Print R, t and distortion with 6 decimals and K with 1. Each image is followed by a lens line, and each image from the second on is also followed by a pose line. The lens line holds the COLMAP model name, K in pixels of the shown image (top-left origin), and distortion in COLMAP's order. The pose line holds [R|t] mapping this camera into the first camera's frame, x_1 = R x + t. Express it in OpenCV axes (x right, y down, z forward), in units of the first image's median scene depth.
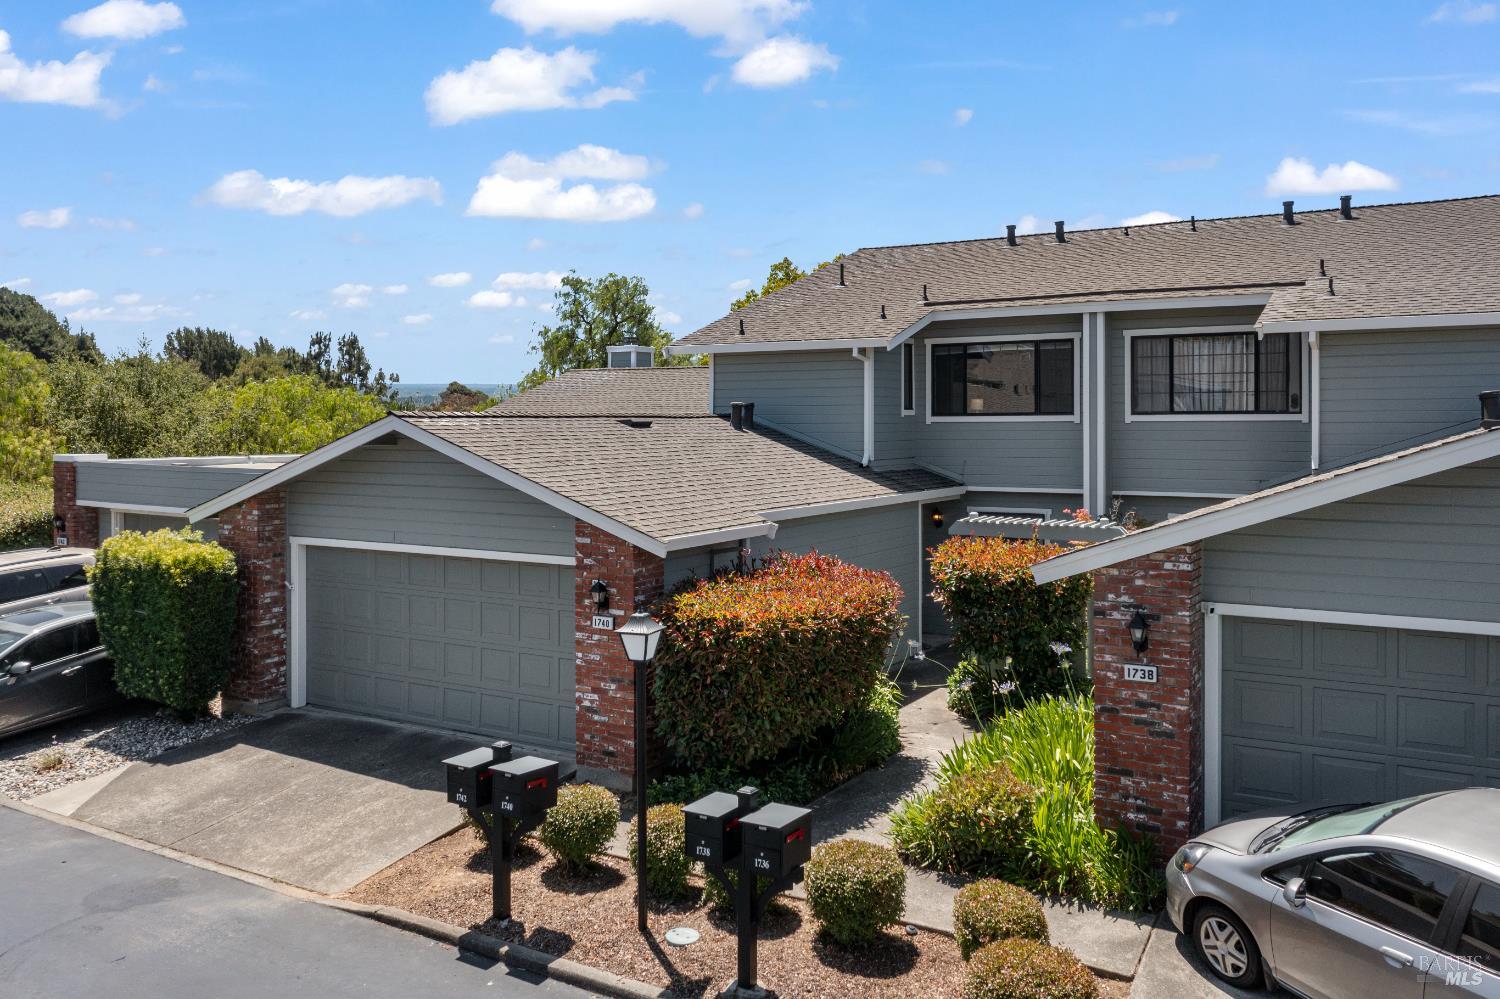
lens RADIAL K [[1181.2, 0, 750.1], [0, 1181.2, 428.7], [0, 0, 1]] dist [-0.008102, -0.001218]
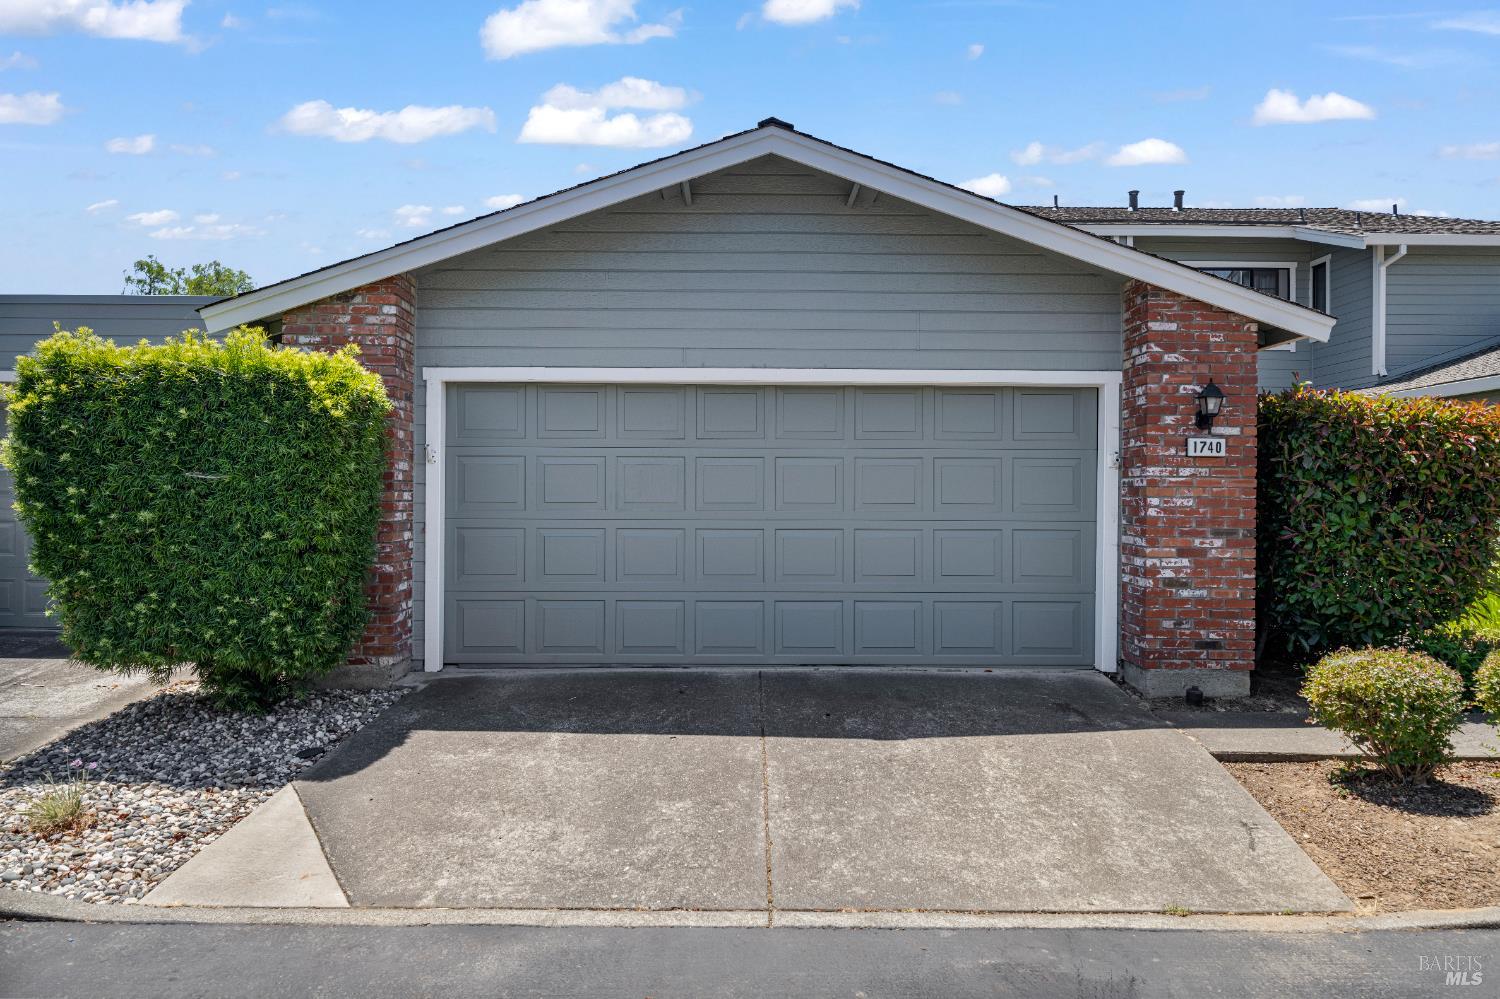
lens RADIAL K [[993.4, 0, 732.6], [0, 993.4, 498.8], [0, 0, 1]] dist [-0.000722, -0.000524]
pose [[0.859866, 0.005662, 0.510488, -0.547927], [-0.003243, 0.999979, -0.005628, 0.169335], [-0.510509, 0.003184, 0.859866, 0.562921]]
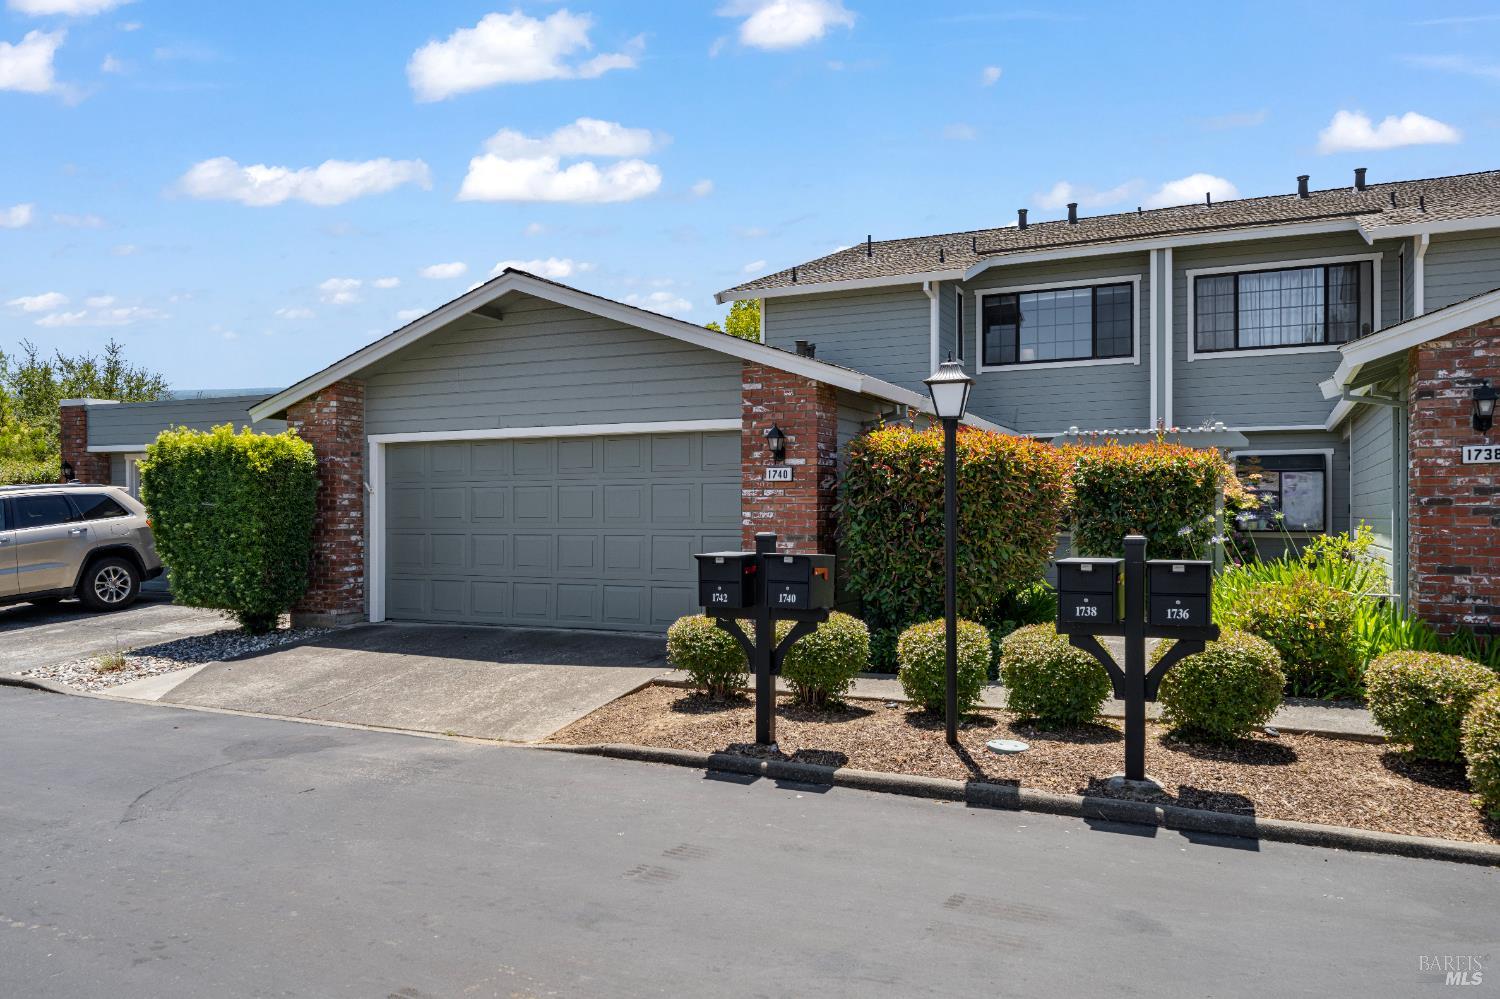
lens RADIAL K [[1059.2, 0, 726.0], [0, 1059.2, 521.6], [0, 0, 1]] dist [-0.001364, -0.002613]
pose [[0.996085, -0.000132, 0.088395, -0.202448], [0.000151, 1.000000, -0.000207, 0.172045], [-0.088395, 0.000219, 0.996085, 0.171837]]
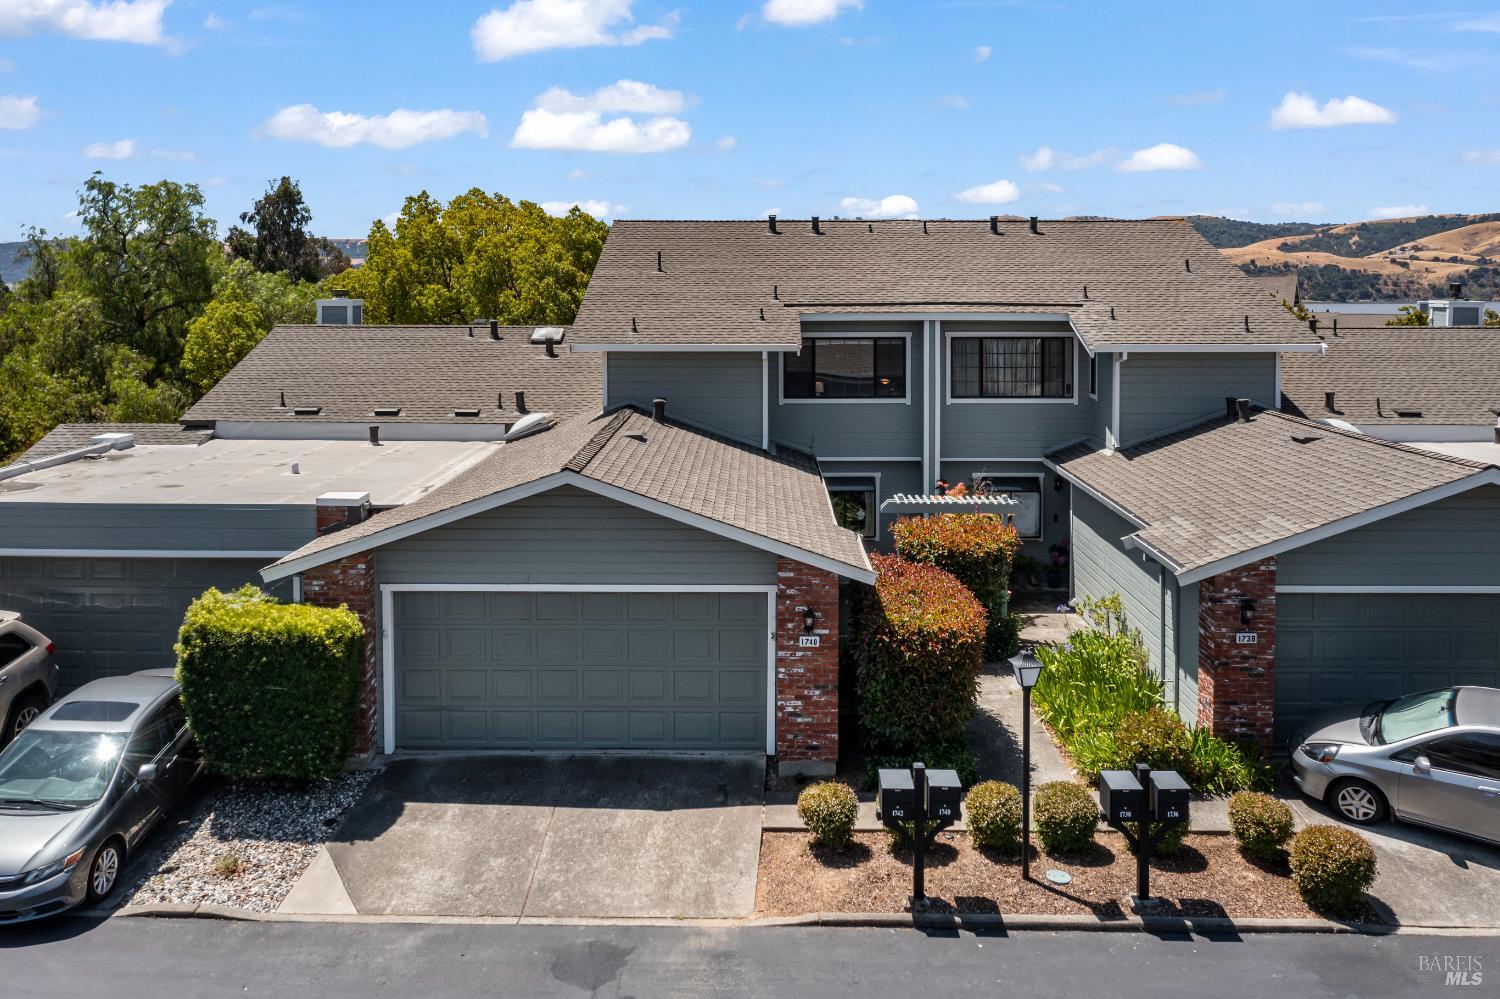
lens RADIAL K [[1208.7, 0, 725.2], [0, 1208.7, 330.8], [0, 0, 1]] dist [-0.007819, -0.001676]
pose [[0.870650, -0.020550, 0.491474, -0.686039], [0.004143, 0.999398, 0.034449, -0.167907], [-0.491886, -0.027956, 0.870210, -0.019328]]
